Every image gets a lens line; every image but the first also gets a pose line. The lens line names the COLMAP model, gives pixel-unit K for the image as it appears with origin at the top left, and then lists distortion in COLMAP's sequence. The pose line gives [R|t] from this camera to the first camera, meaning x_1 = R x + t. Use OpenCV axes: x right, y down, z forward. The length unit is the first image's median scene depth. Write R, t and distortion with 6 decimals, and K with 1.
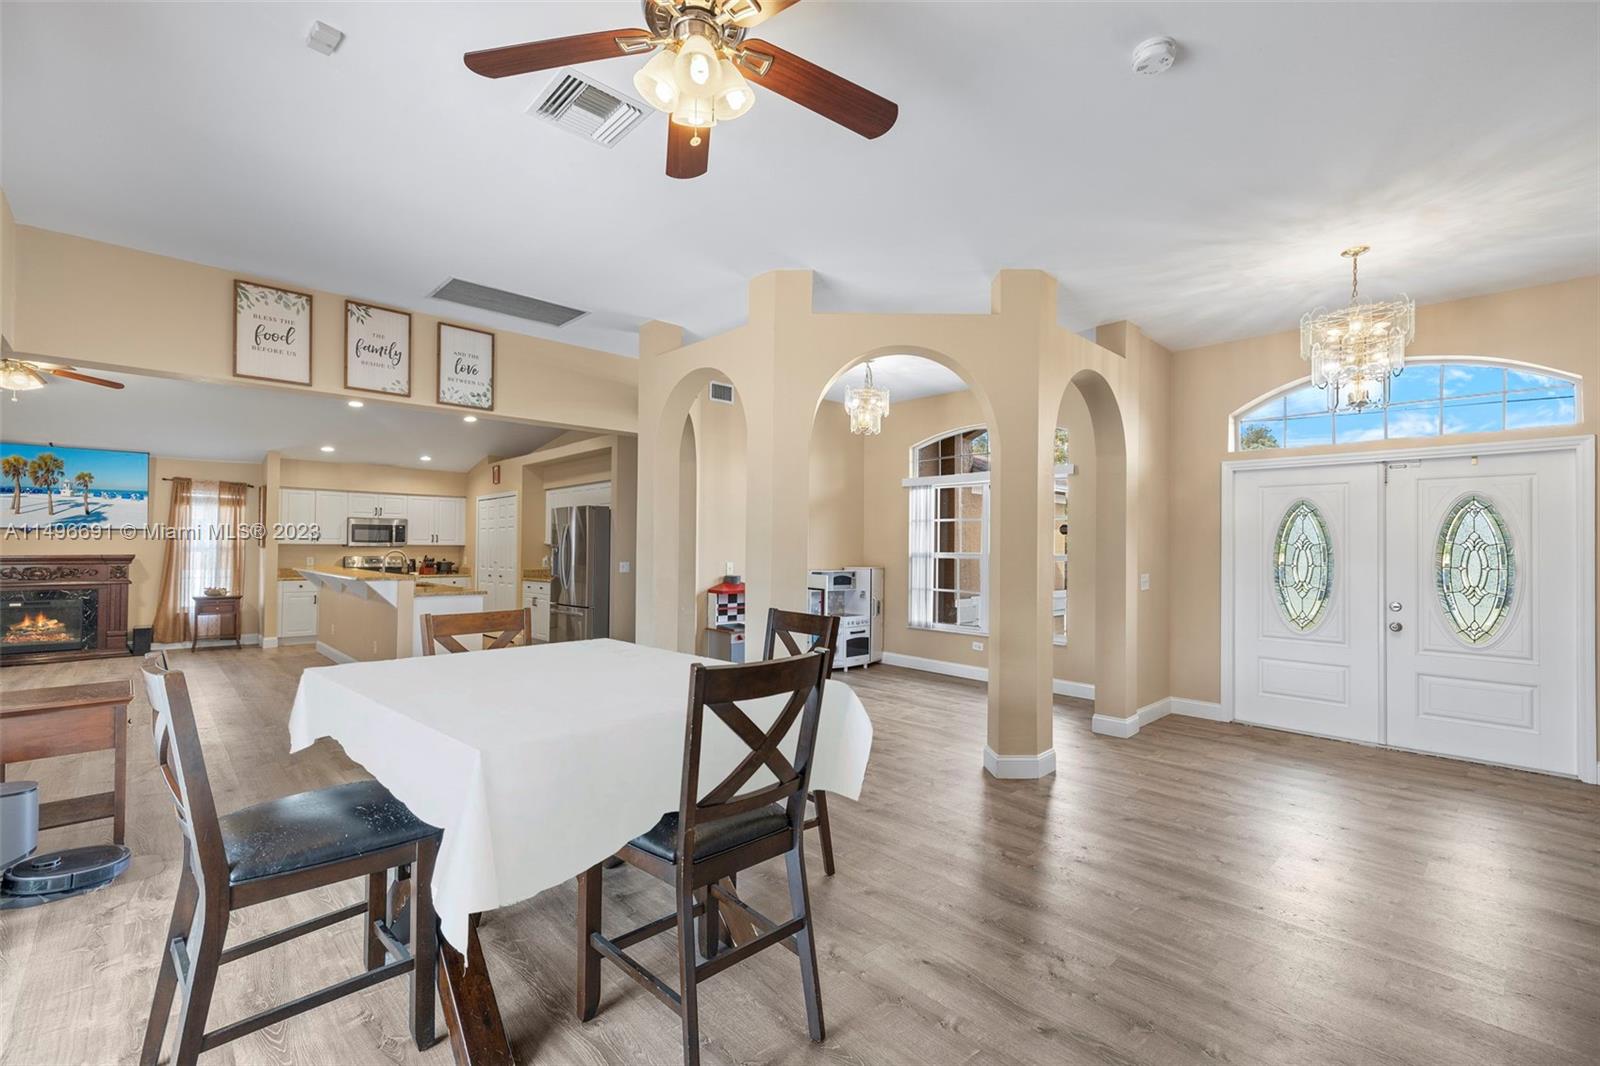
lens RADIAL K [[691.2, 0, 805.7], [0, 691.2, 541.6], [0, 0, 1]] dist [0.001227, 0.000384]
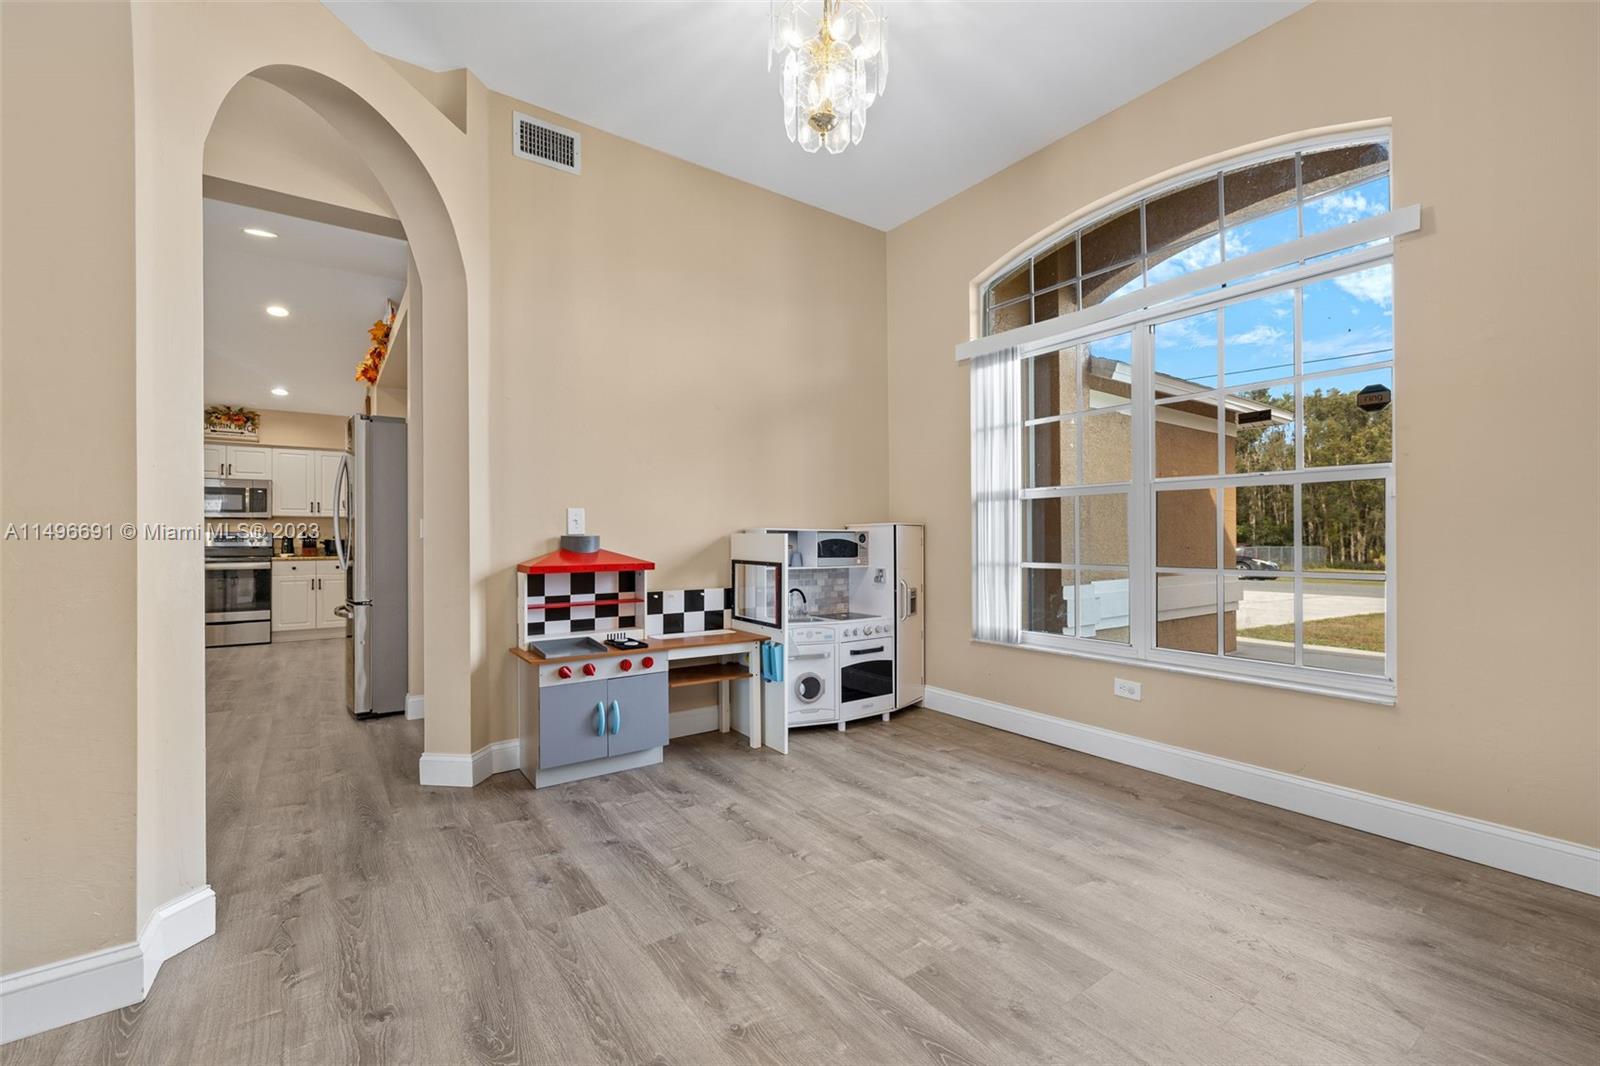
lens RADIAL K [[678.3, 0, 812.7], [0, 678.3, 533.5], [0, 0, 1]] dist [0.003991, -0.001307]
pose [[0.992110, -0.016300, -0.124309, 0.095864], [0.016168, 0.999867, -0.002077, 0.045631], [0.124326, 0.000051, 0.992241, 0.495174]]
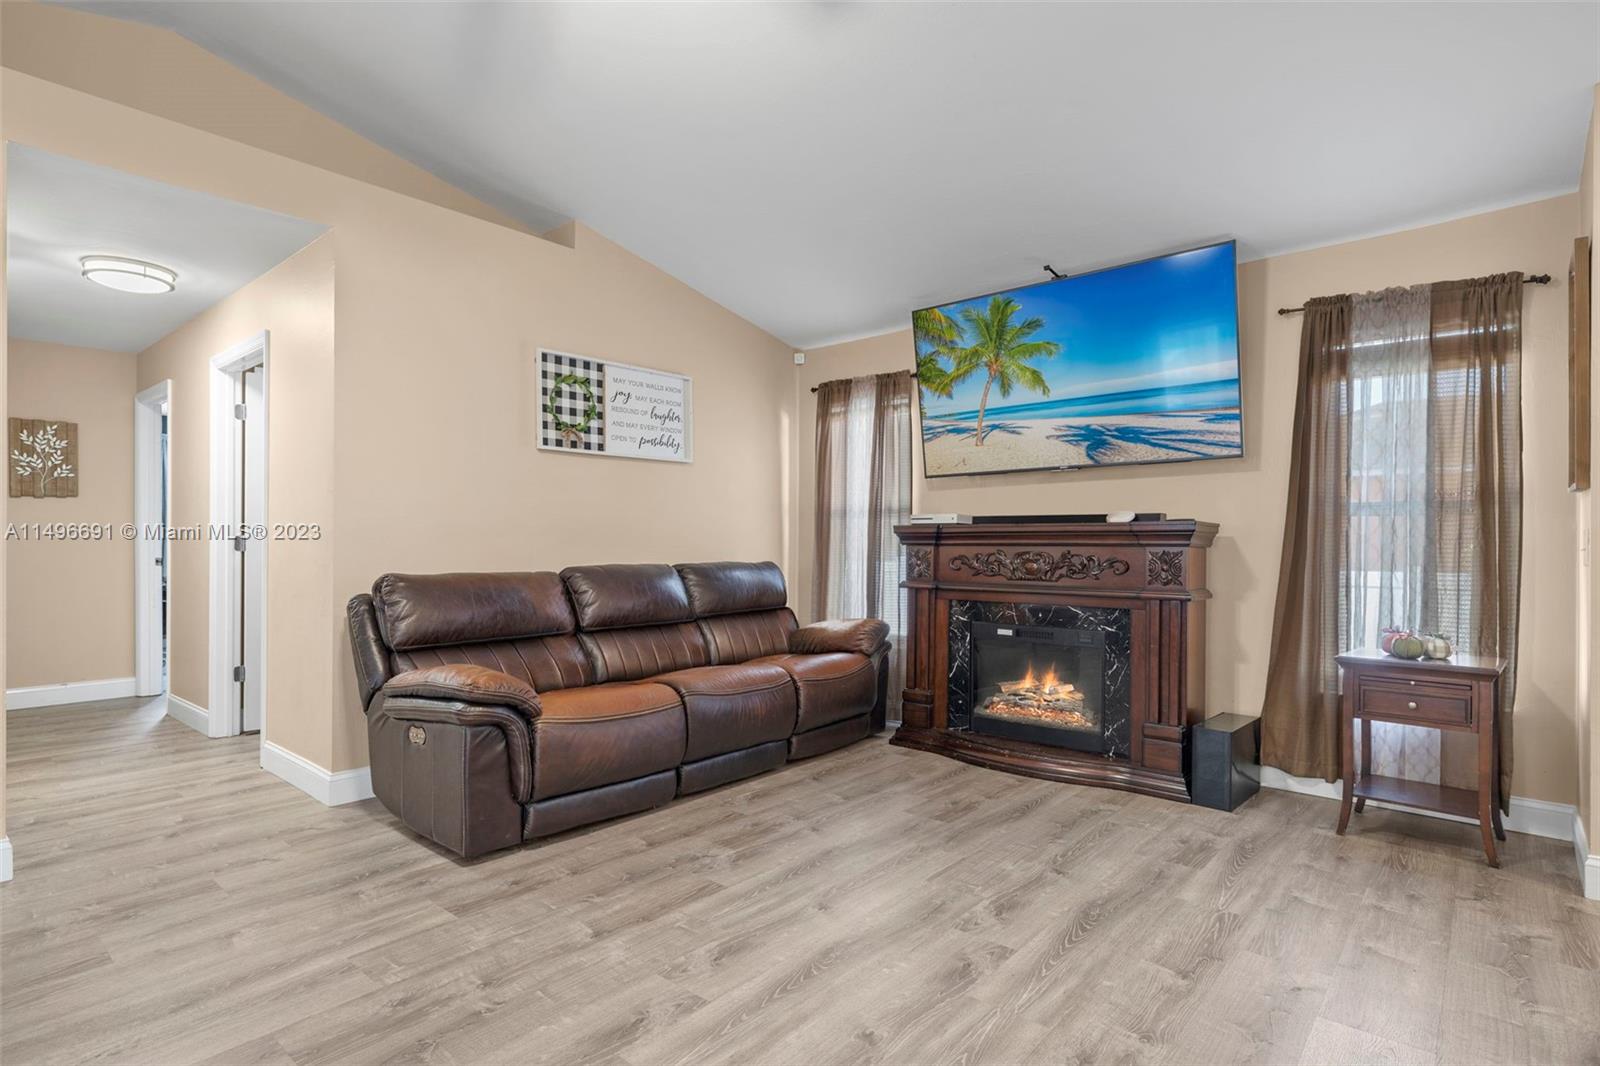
lens RADIAL K [[817.7, 0, 797.4], [0, 817.7, 541.1], [0, 0, 1]] dist [-0.000125, -0.001269]
pose [[0.089506, -0.006272, -0.995967, -0.606544], [0.005749, 0.999967, -0.005781, 0.032292], [0.995970, -0.005208, 0.089539, 0.814195]]
